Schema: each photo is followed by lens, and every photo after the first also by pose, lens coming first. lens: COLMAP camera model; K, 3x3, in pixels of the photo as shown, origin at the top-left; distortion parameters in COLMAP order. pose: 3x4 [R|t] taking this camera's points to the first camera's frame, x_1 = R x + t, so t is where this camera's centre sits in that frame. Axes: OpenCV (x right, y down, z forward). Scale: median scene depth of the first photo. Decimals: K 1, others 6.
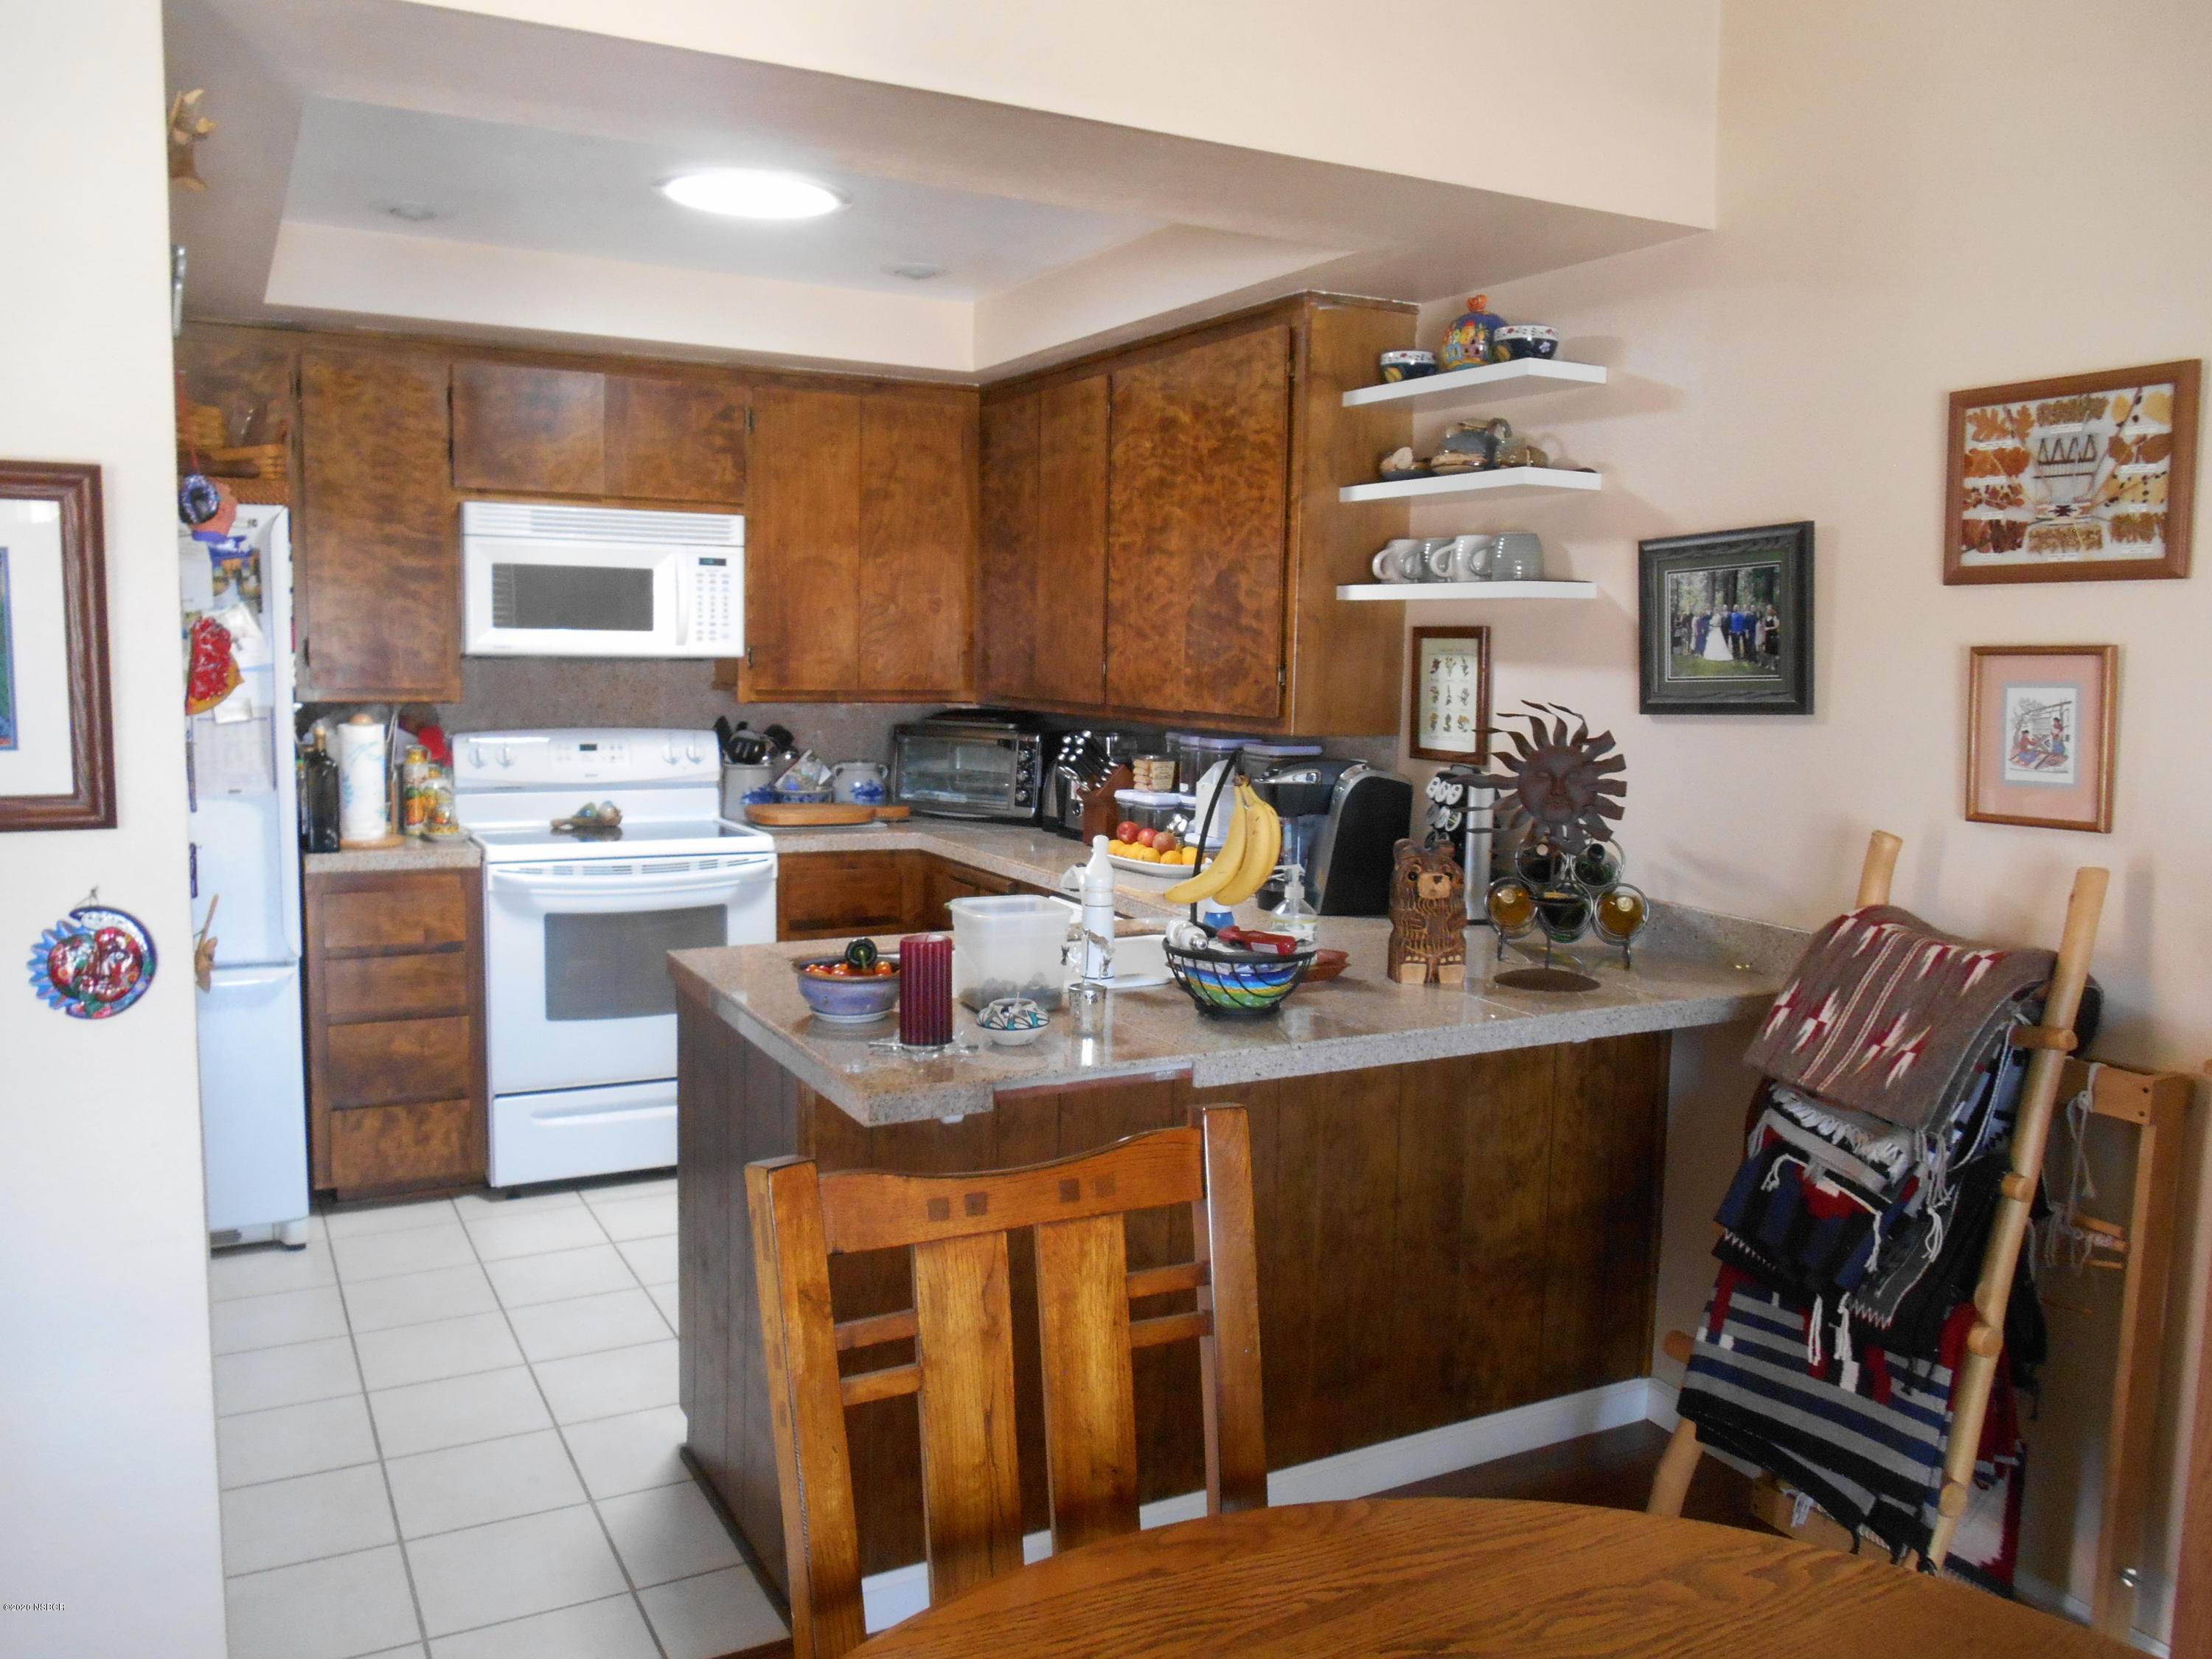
lens RADIAL K [[1718.3, 0, 1104.5], [0, 1718.3, 833.5], [0, 0, 1]] dist [-0.030474, 0.015650]
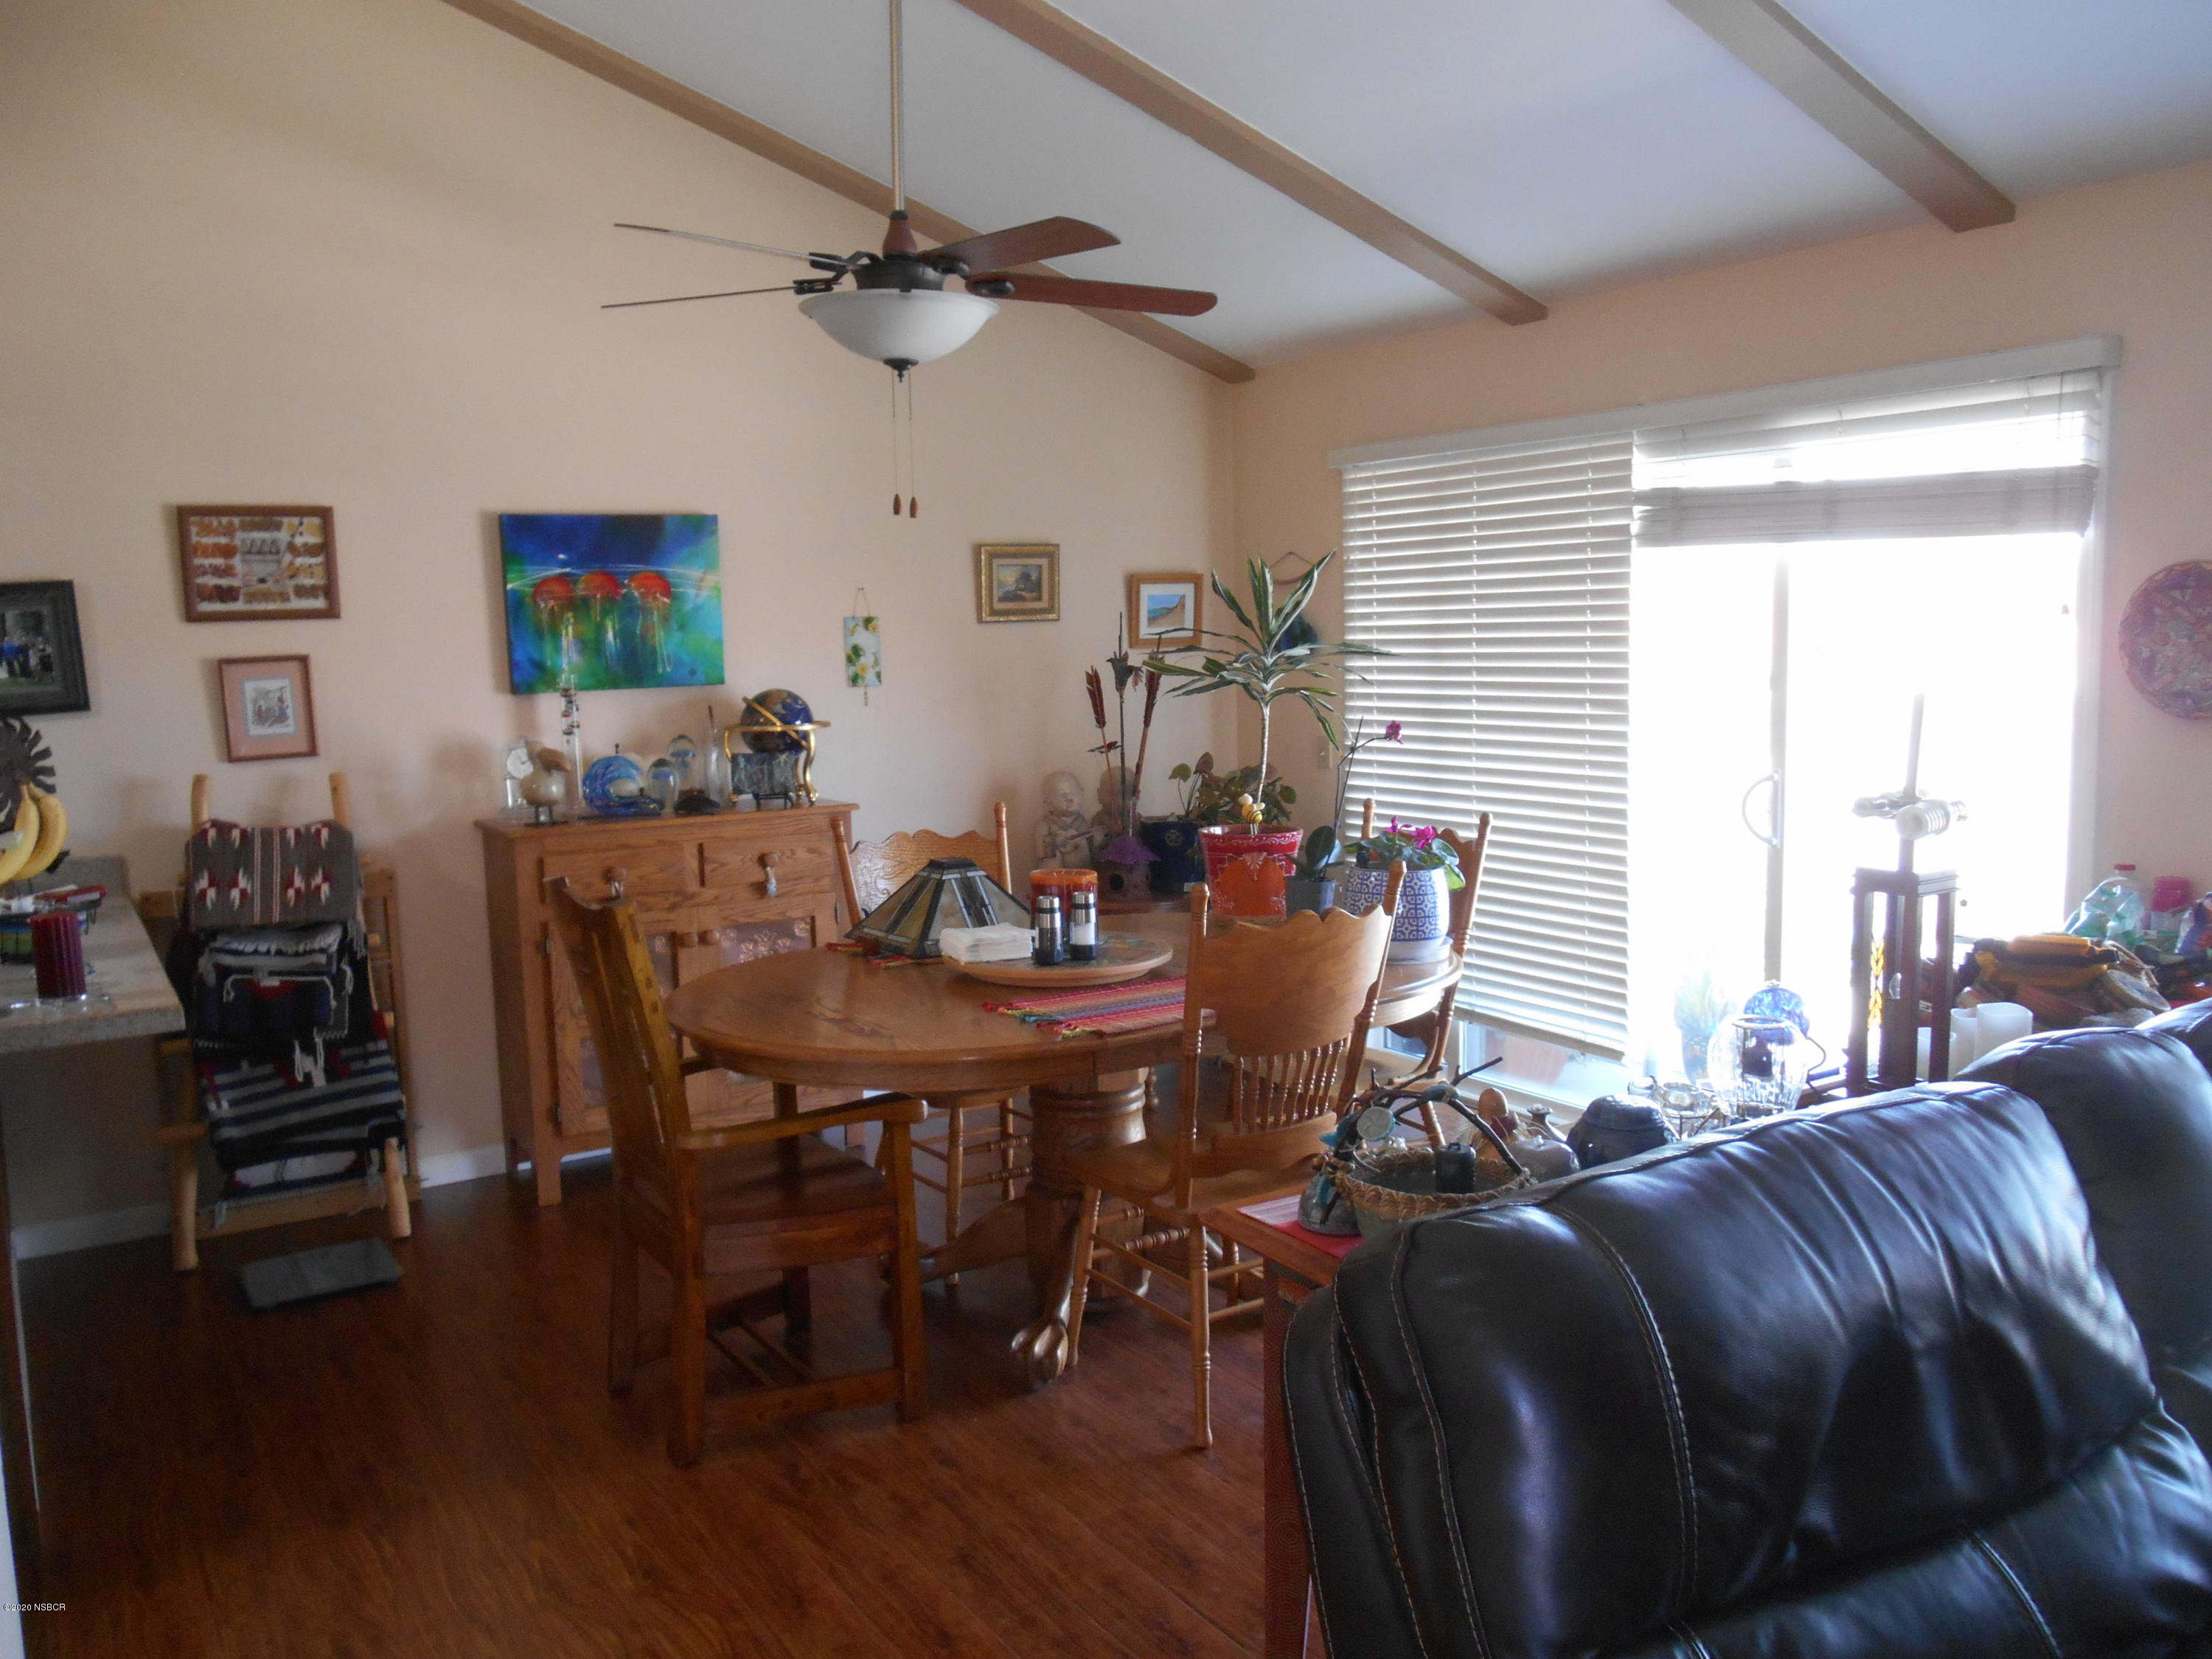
lens RADIAL K [[1718.3, 0, 1105.5], [0, 1718.3, 828.4], [0, 0, 1]] dist [-0.030474, 0.015650]
pose [[-0.087846, -0.129413, 0.987692, -1.289240], [0.135816, 0.980710, 0.140578, -0.065562], [-0.986832, 0.146493, -0.068575, 0.285511]]
